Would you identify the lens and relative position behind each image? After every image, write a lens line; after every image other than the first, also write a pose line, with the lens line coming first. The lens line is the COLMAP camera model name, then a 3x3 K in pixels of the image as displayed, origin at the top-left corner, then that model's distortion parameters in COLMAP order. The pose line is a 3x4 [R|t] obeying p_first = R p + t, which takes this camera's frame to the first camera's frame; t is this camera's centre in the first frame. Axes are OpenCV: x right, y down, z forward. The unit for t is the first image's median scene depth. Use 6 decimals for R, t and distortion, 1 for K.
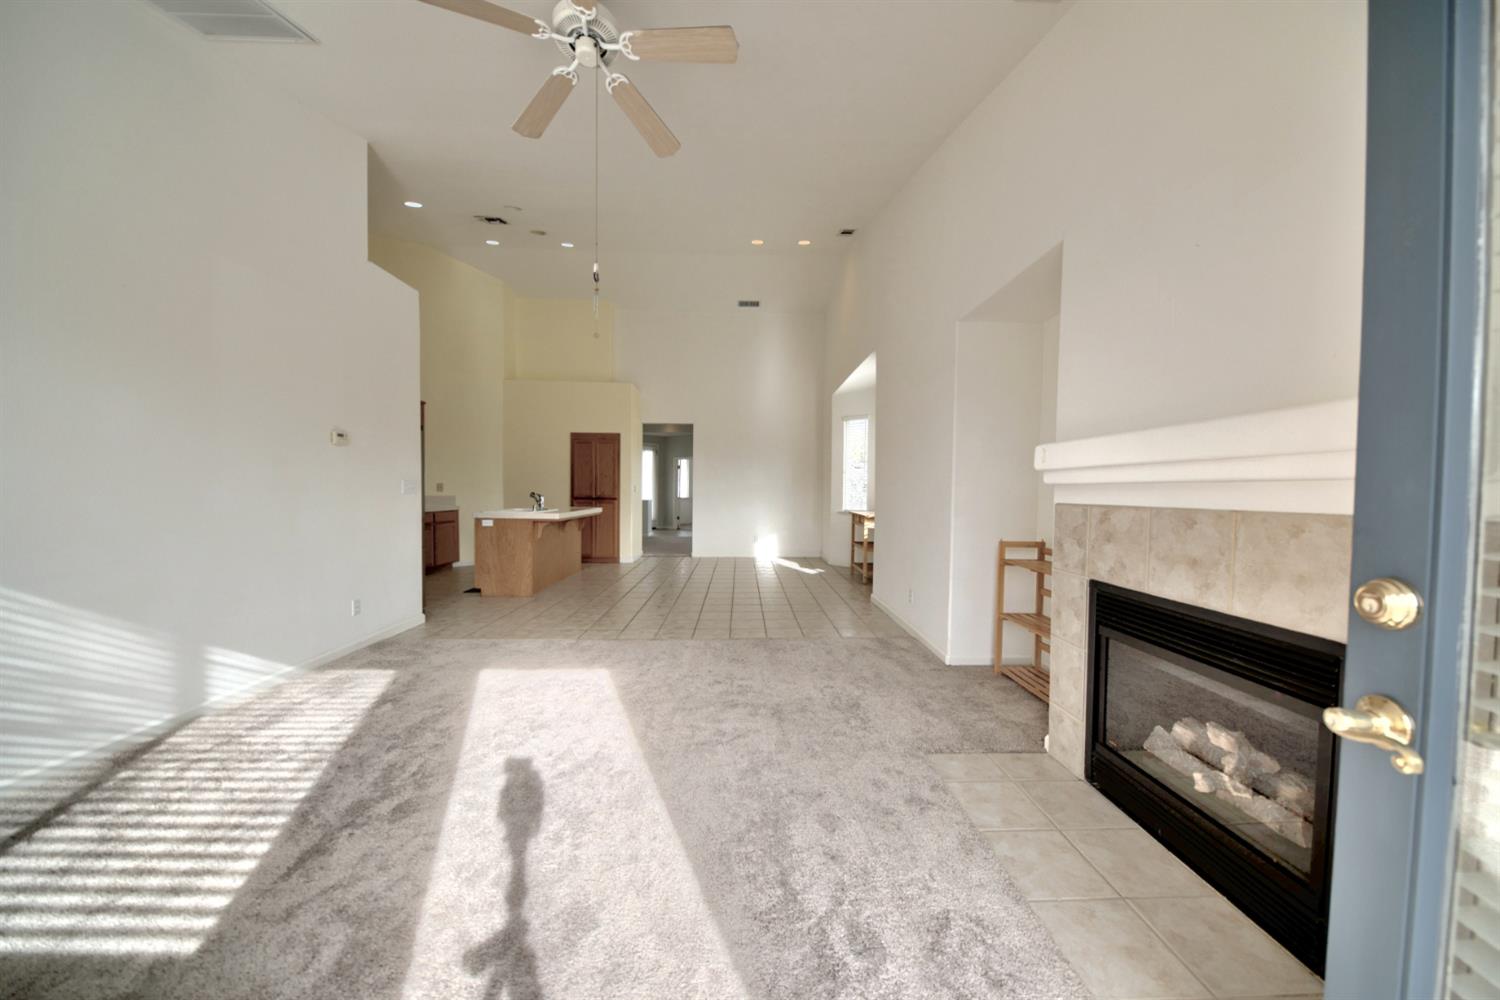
lens RADIAL K [[505.4, 0, 754.1], [0, 505.4, 504.9], [0, 0, 1]] dist [0.000089, -0.000092]
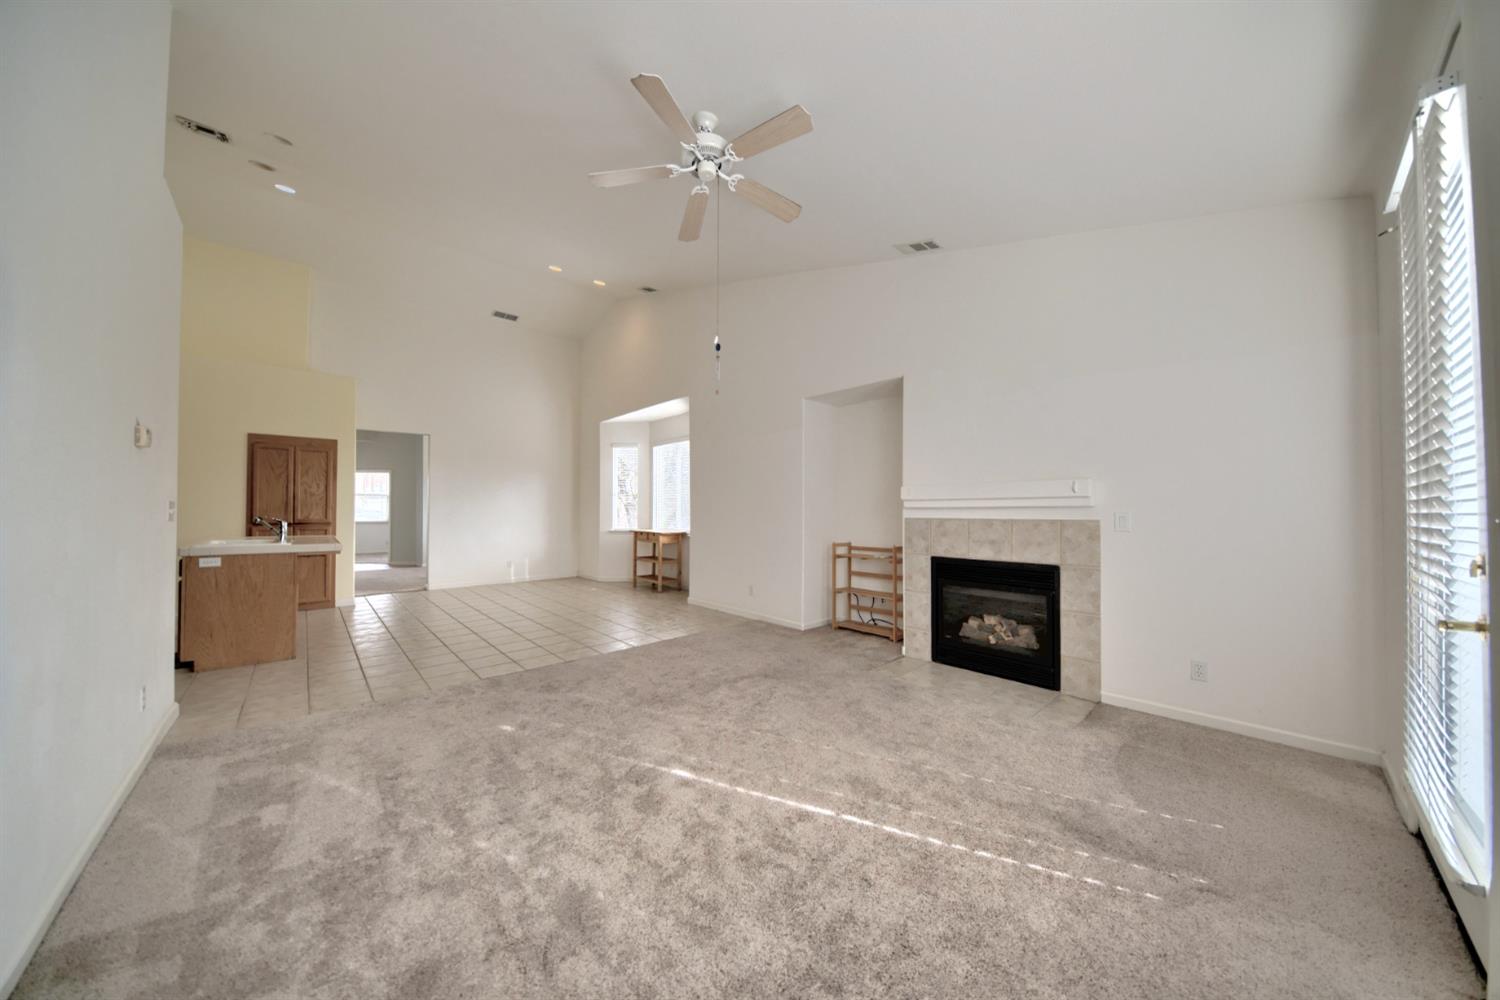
lens RADIAL K [[484.1, 0, 760.0], [0, 484.1, 505.6], [0, 0, 1]] dist [-0.007727, -0.004023]
pose [[0.753393, -0.002994, 0.657563, -0.935064], [0.024954, 0.999400, -0.024040, -0.018153], [-0.657097, 0.034520, 0.753016, 0.024553]]
